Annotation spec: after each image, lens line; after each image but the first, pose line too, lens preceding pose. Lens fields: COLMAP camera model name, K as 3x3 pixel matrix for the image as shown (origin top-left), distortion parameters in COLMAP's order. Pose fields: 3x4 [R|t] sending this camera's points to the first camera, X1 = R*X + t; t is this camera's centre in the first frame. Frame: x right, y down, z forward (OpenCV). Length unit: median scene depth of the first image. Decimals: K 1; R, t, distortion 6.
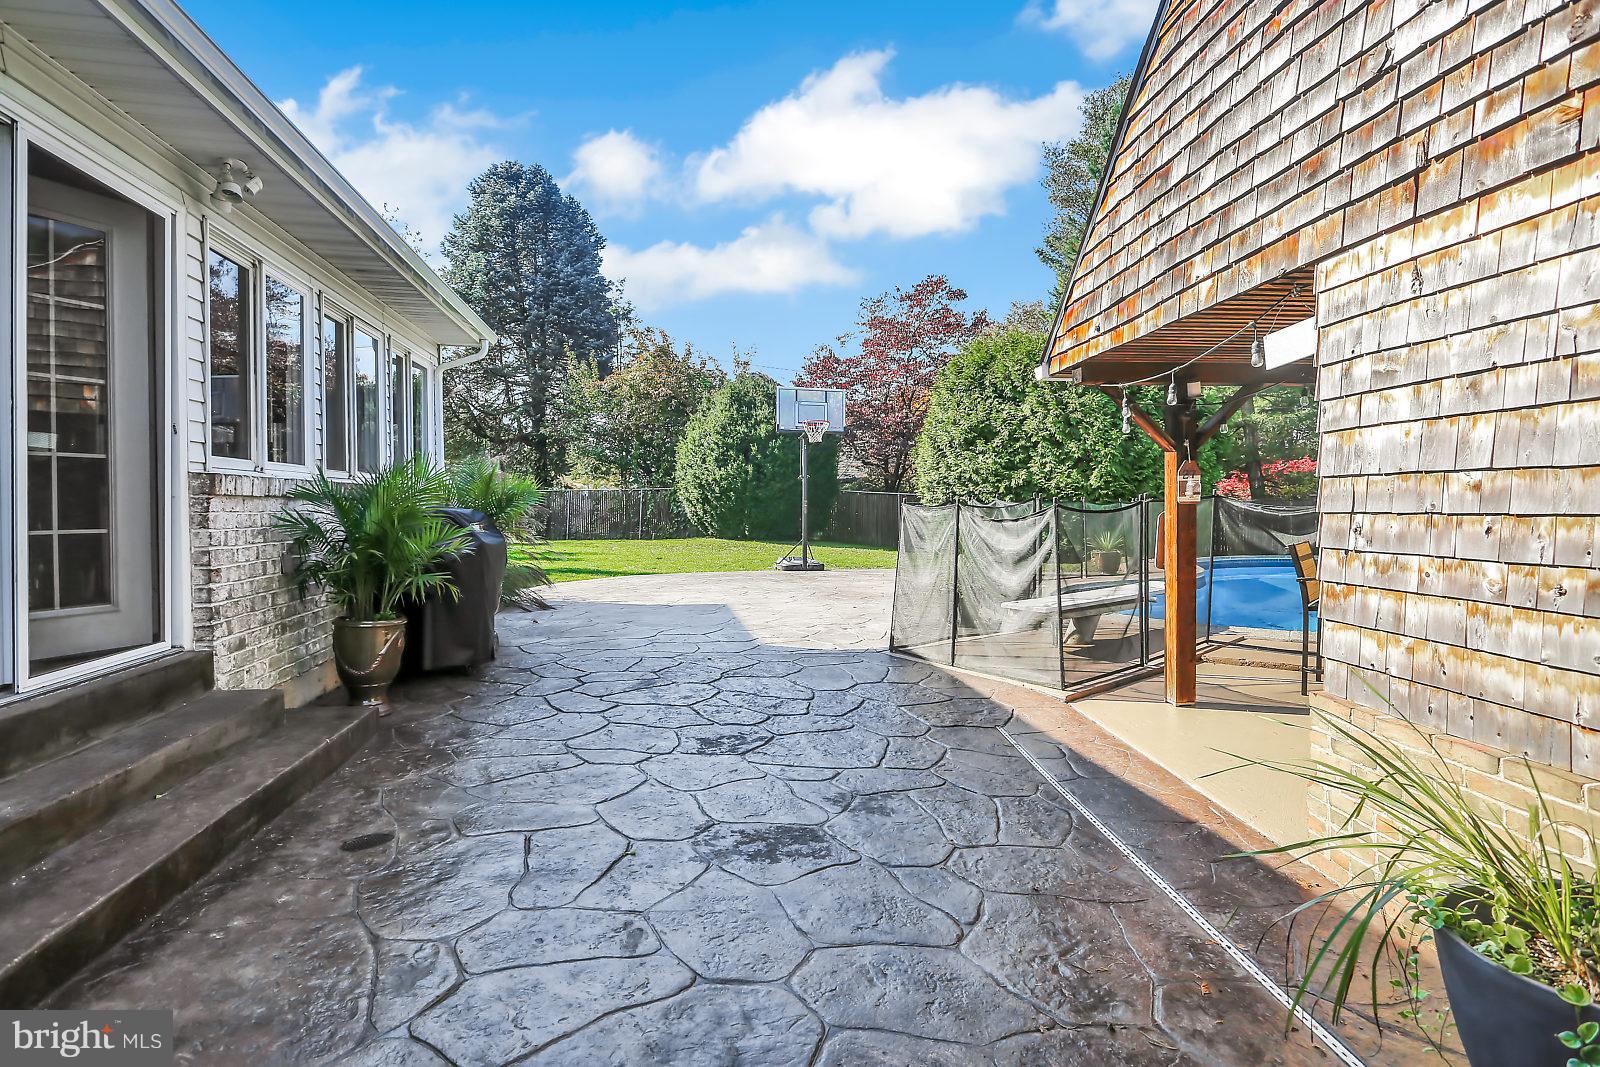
lens RADIAL K [[776.8, 0, 800.0], [0, 776.8, 533.5], [0, 0, 1]] dist [-0.000373, 0.001325]
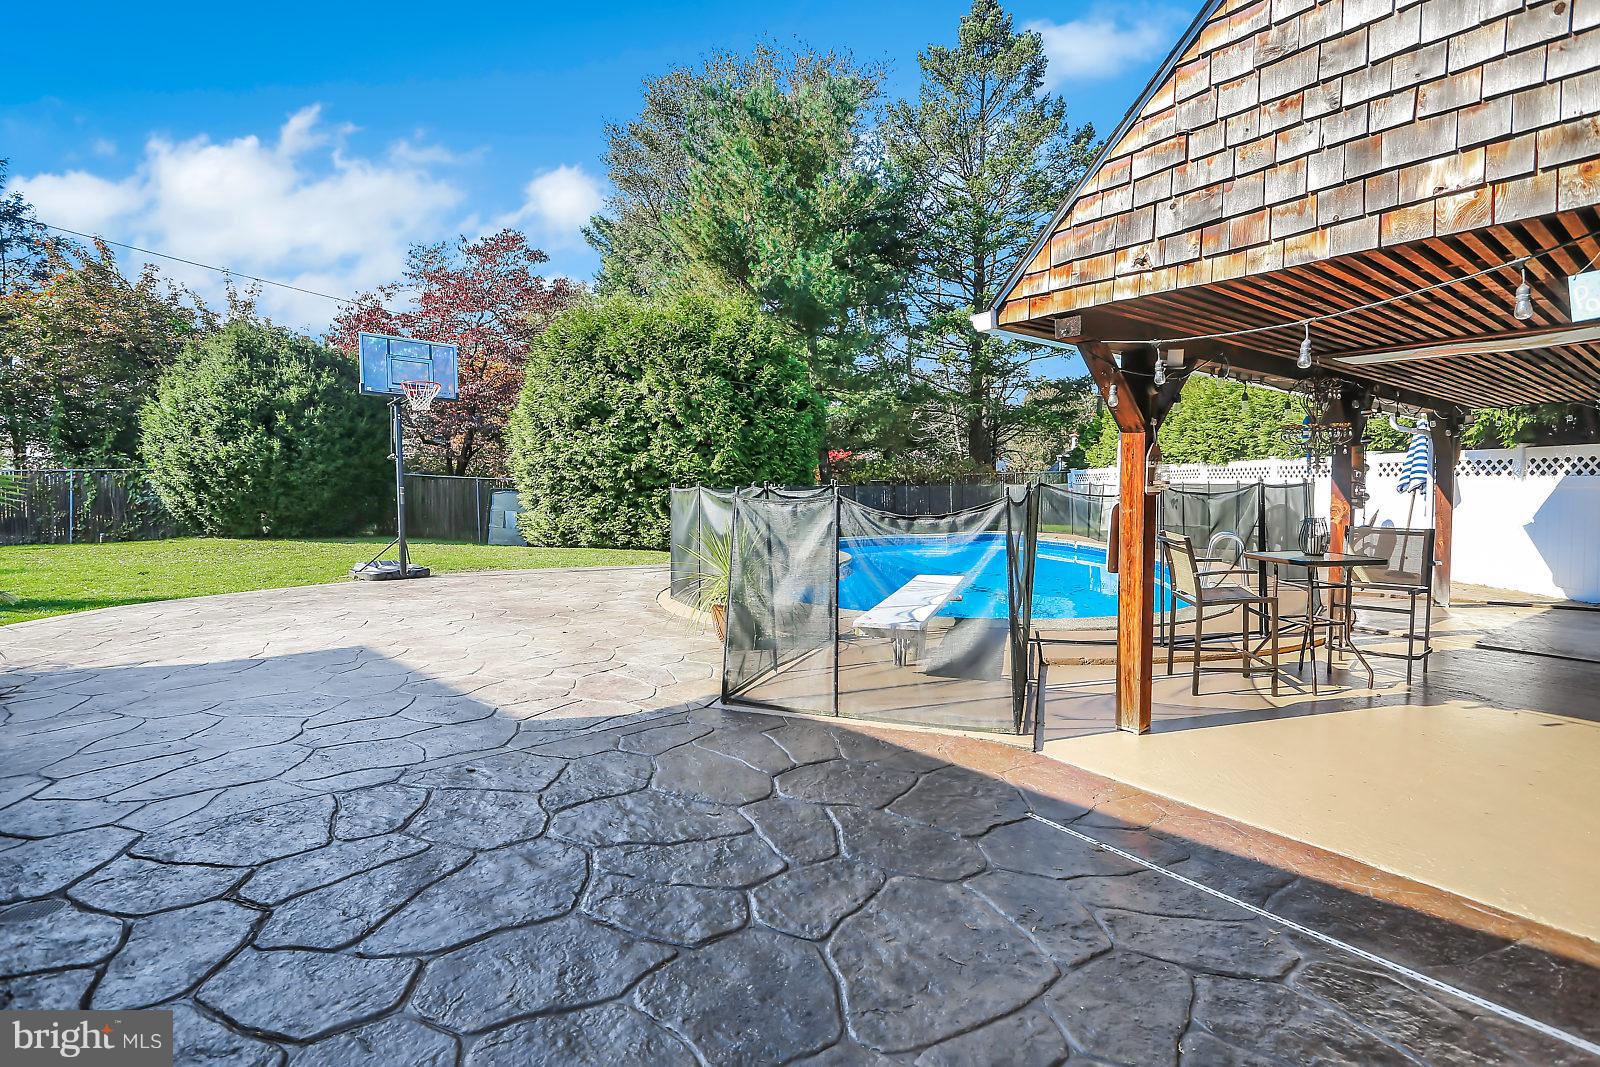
lens RADIAL K [[776.8, 0, 800.0], [0, 776.8, 533.5], [0, 0, 1]] dist [-0.000373, 0.001325]
pose [[0.838035, -0.036633, 0.544386, -0.062397], [0.025341, 0.999280, 0.028233, -0.006415], [-0.545028, -0.009865, 0.838360, 0.110743]]
